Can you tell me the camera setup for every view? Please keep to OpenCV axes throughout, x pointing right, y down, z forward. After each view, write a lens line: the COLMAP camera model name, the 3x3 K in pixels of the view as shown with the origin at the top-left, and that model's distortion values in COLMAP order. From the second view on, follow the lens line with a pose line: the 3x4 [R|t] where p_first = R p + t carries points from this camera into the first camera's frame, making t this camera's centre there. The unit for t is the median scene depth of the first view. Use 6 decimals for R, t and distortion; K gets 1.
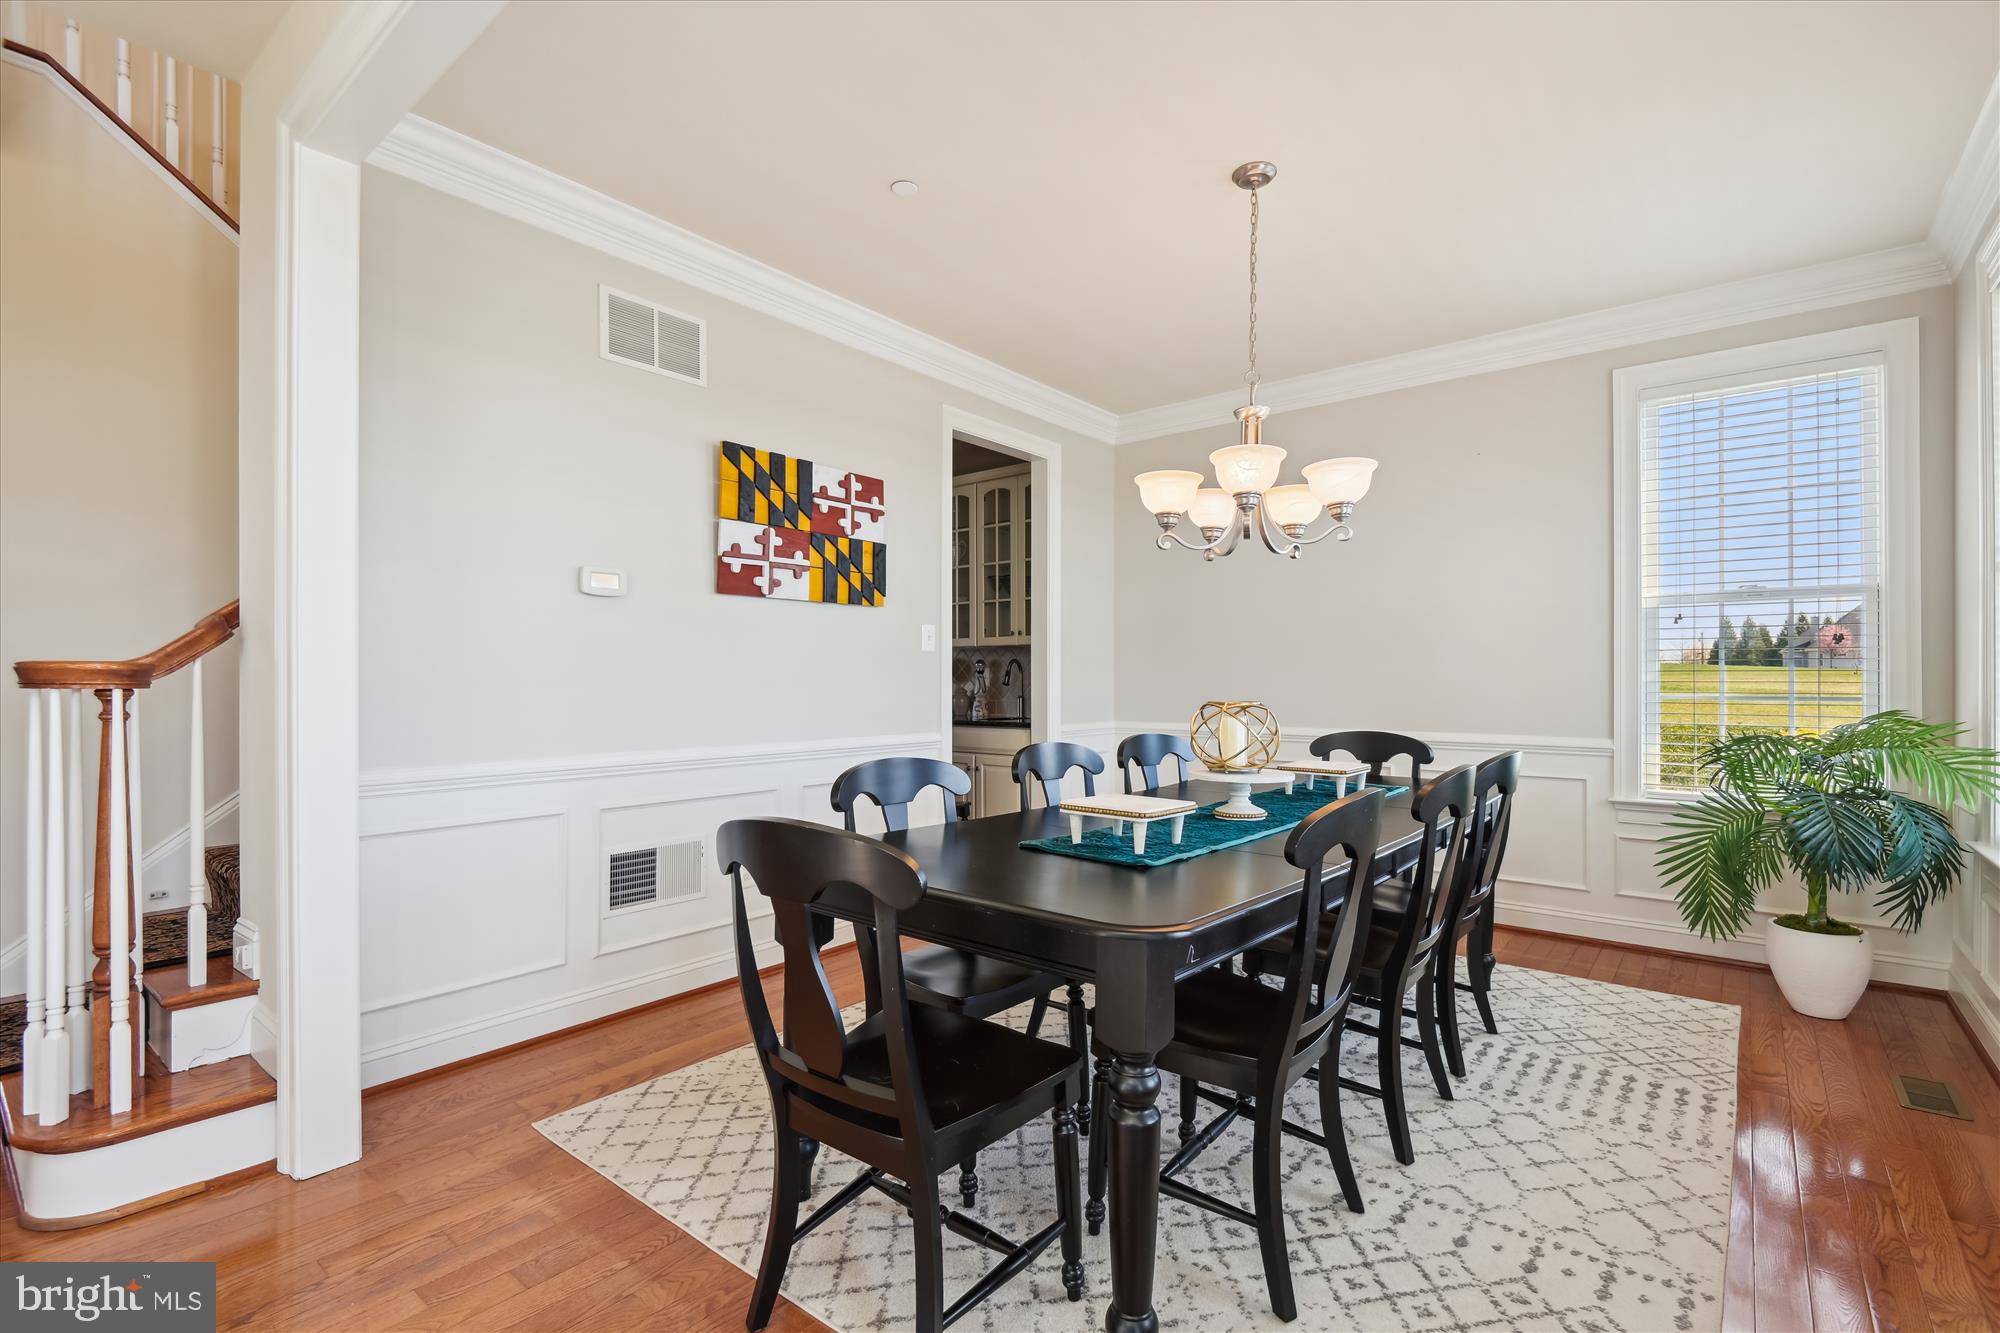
lens RADIAL K [[906.6, 0, 1008.6], [0, 906.6, 686.0], [0, 0, 1]] dist [0.017171, 0.000888]
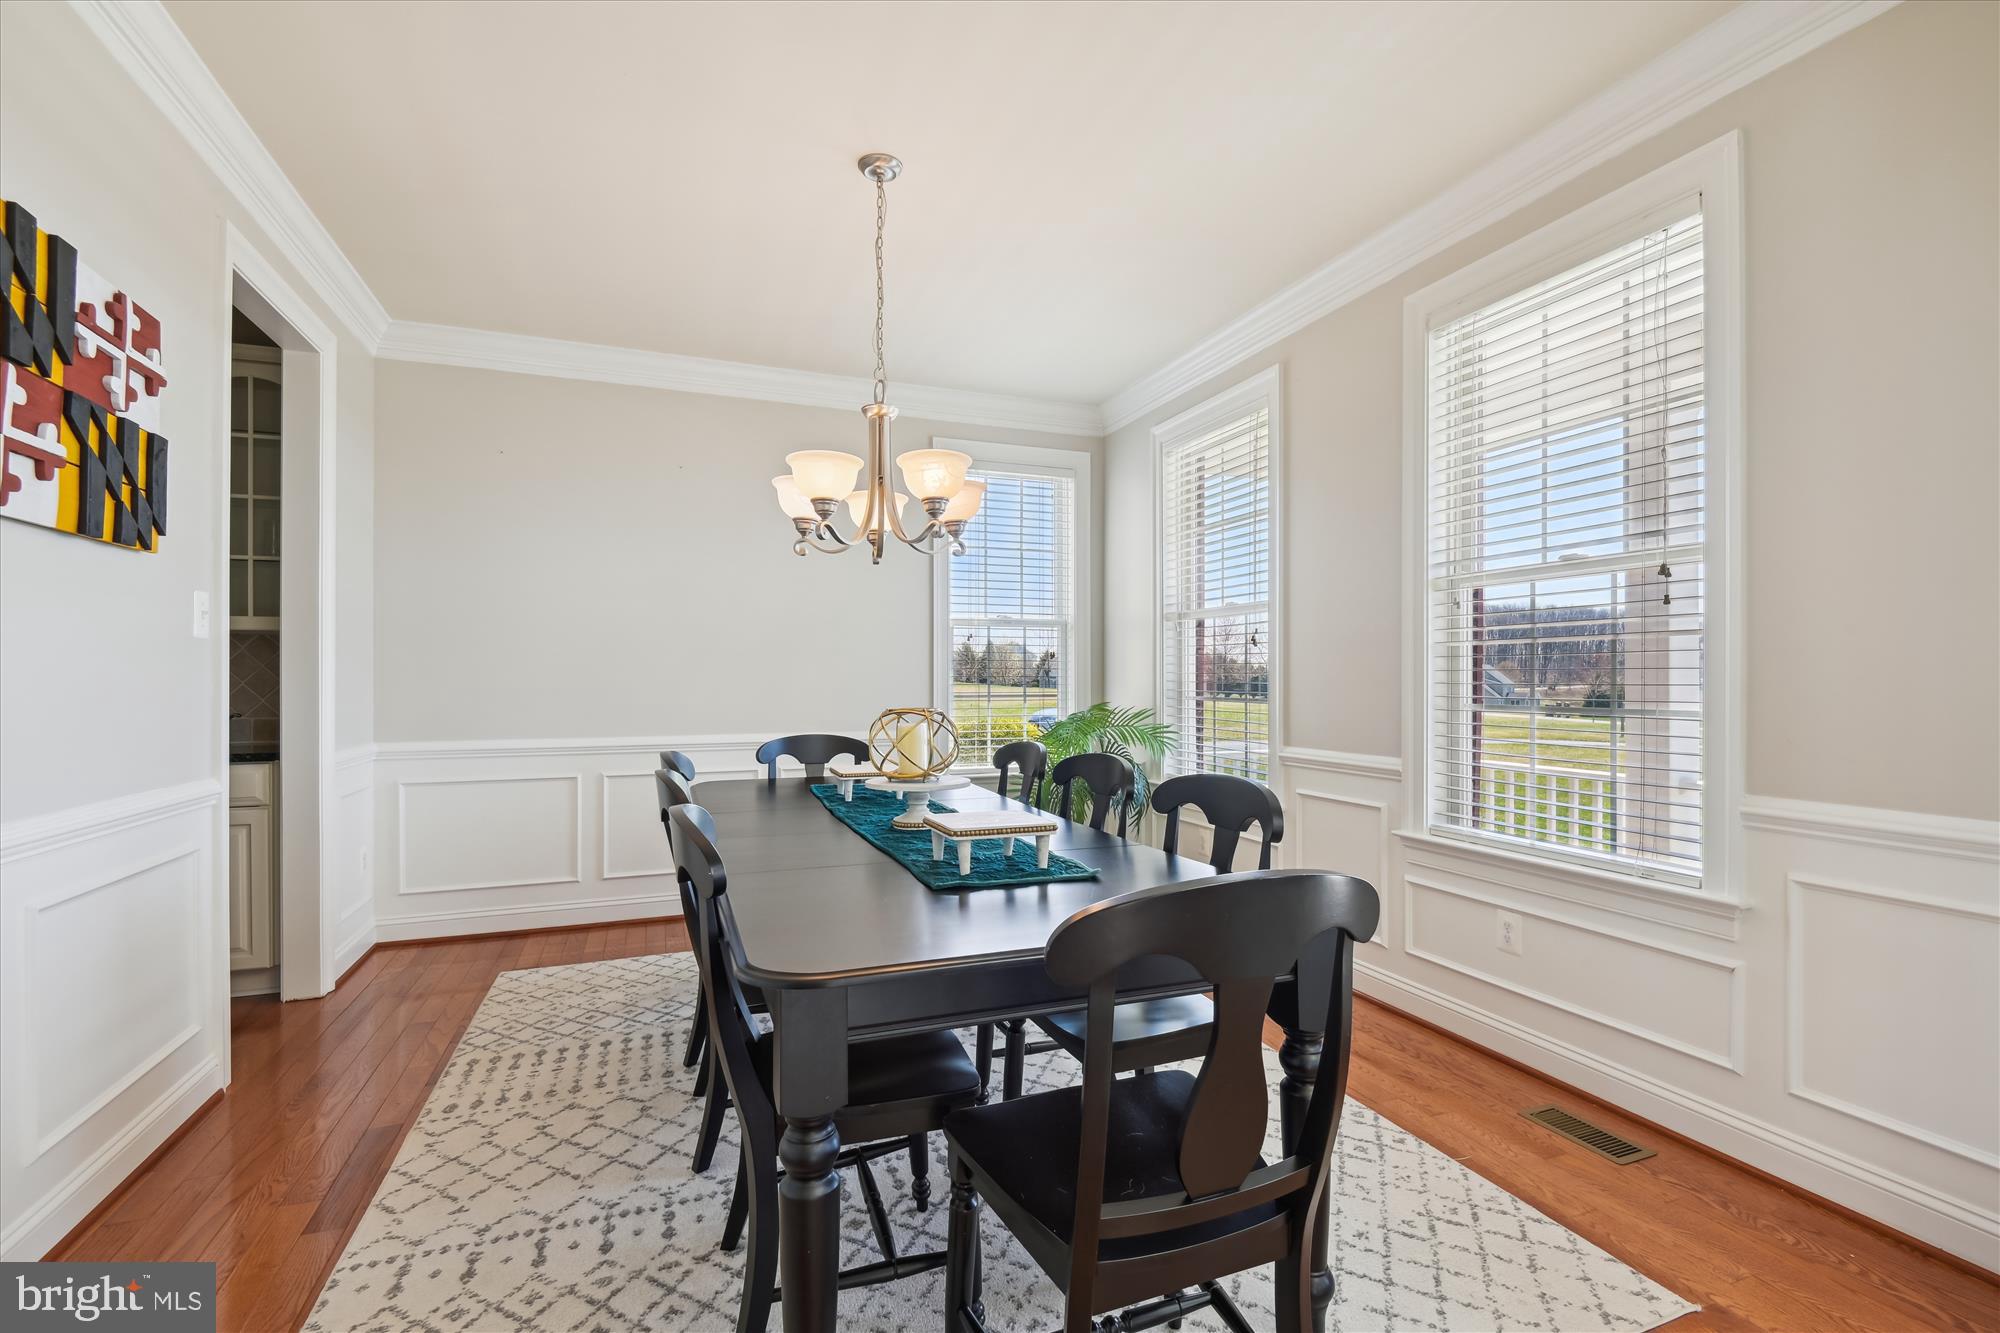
lens RADIAL K [[906.6, 0, 1008.6], [0, 906.6, 686.0], [0, 0, 1]] dist [0.017171, 0.000888]
pose [[0.496356, -0.007430, 0.868087, -0.383430], [0.010894, 0.999938, 0.002329, -0.005155], [-0.868051, 0.008301, 0.496406, 0.300745]]
